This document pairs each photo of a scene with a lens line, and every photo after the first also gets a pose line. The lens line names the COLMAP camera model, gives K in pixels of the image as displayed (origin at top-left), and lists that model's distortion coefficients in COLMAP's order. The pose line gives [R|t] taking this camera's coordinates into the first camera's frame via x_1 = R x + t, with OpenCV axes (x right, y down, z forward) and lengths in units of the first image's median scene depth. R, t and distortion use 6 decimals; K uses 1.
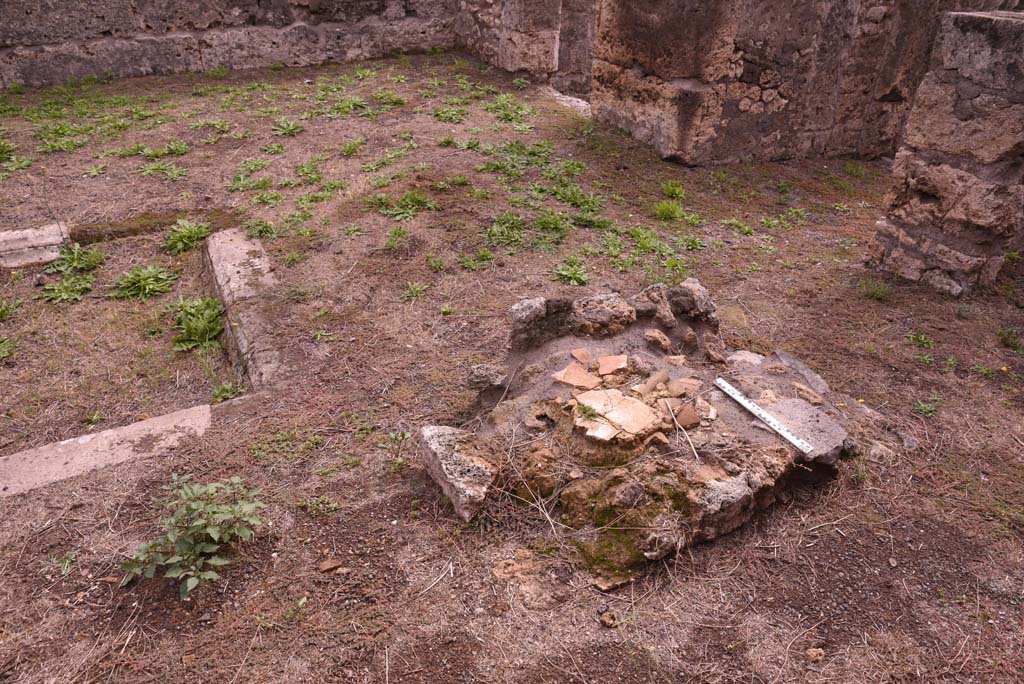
lens RADIAL K [[700.4, 0, 508.5], [0, 700.4, 346.7], [0, 0, 1]] dist [-0.131345, 0.093197]
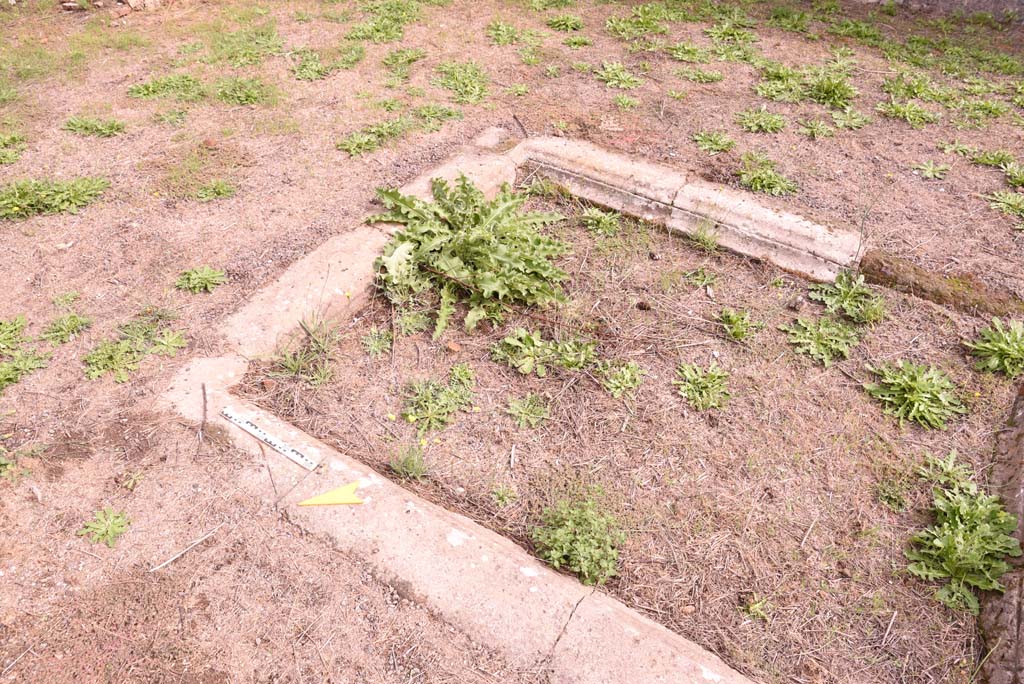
lens RADIAL K [[700.4, 0, 509.7], [0, 700.4, 345.9], [0, 0, 1]] dist [-0.131345, 0.093197]
pose [[0.516282, 0.572253, -0.637165, -0.308605], [-0.474274, 0.810531, 0.343662, -0.157170], [0.713104, 0.124764, 0.689867, 0.208418]]
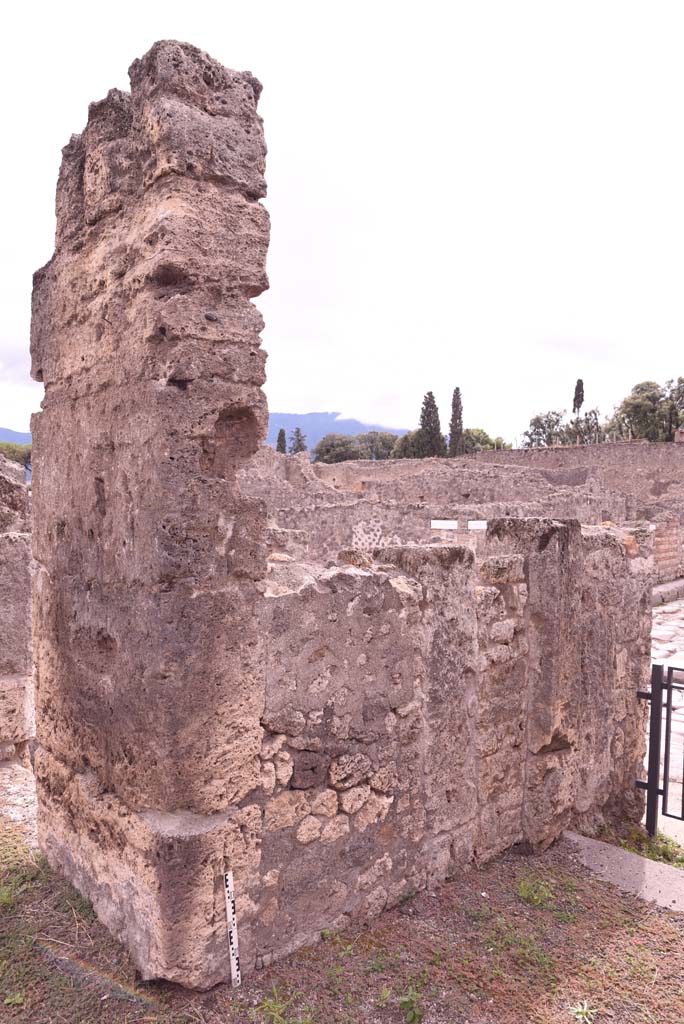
lens RADIAL K [[700.4, 0, 333.8], [0, 700.4, 506.8], [0, 0, 1]] dist [-0.131345, 0.093197]
pose [[0.966597, -0.012081, 0.256017, 0.295324], [0.151751, 0.831958, -0.533682, -0.349195], [-0.206548, 0.554706, 0.806002, 0.569108]]
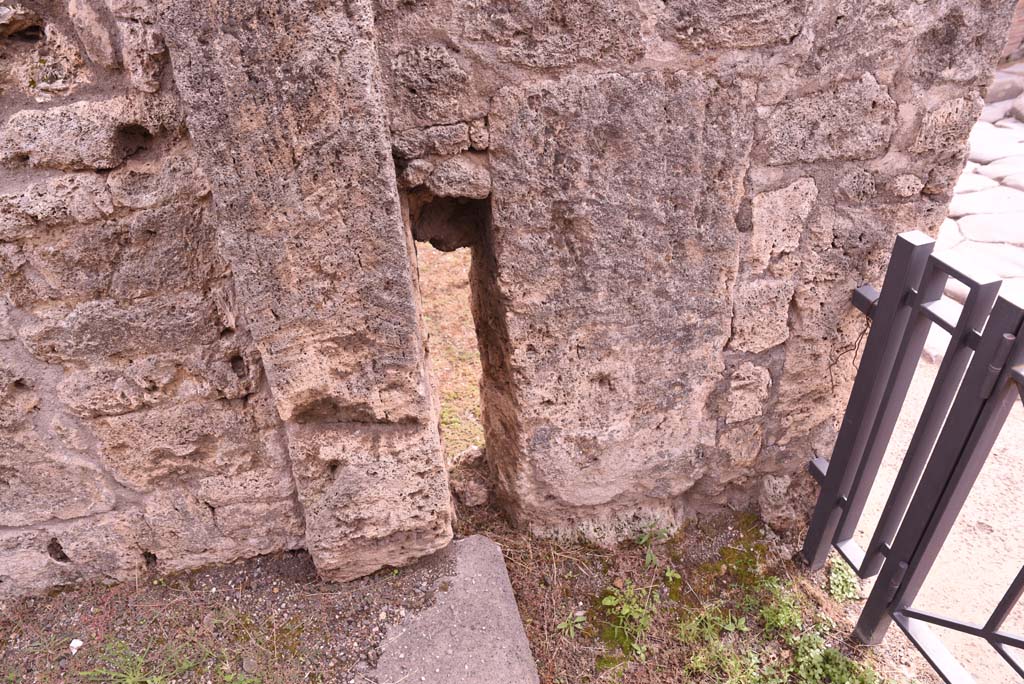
lens RADIAL K [[700.4, 0, 506.6], [0, 700.4, 347.6], [0, 0, 1]] dist [-0.131345, 0.093197]
pose [[0.954786, 0.101599, -0.279394, 0.987525], [-0.091994, 0.994635, 0.047313, -0.586254], [0.282702, -0.019471, 0.959010, 1.074048]]
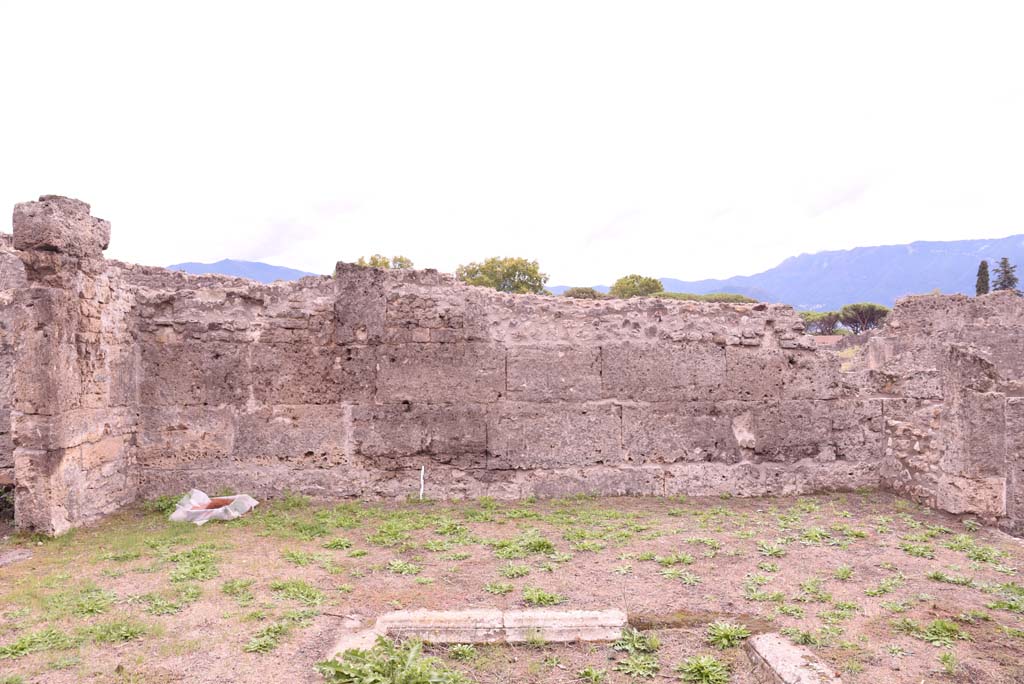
lens RADIAL K [[700.4, 0, 509.1], [0, 700.4, 346.8], [0, 0, 1]] dist [-0.131345, 0.093197]
pose [[0.912104, -0.028494, -0.408967, -0.320123], [-0.207026, 0.829022, -0.519483, 0.105336], [0.353845, 0.558490, 0.750255, -0.257588]]
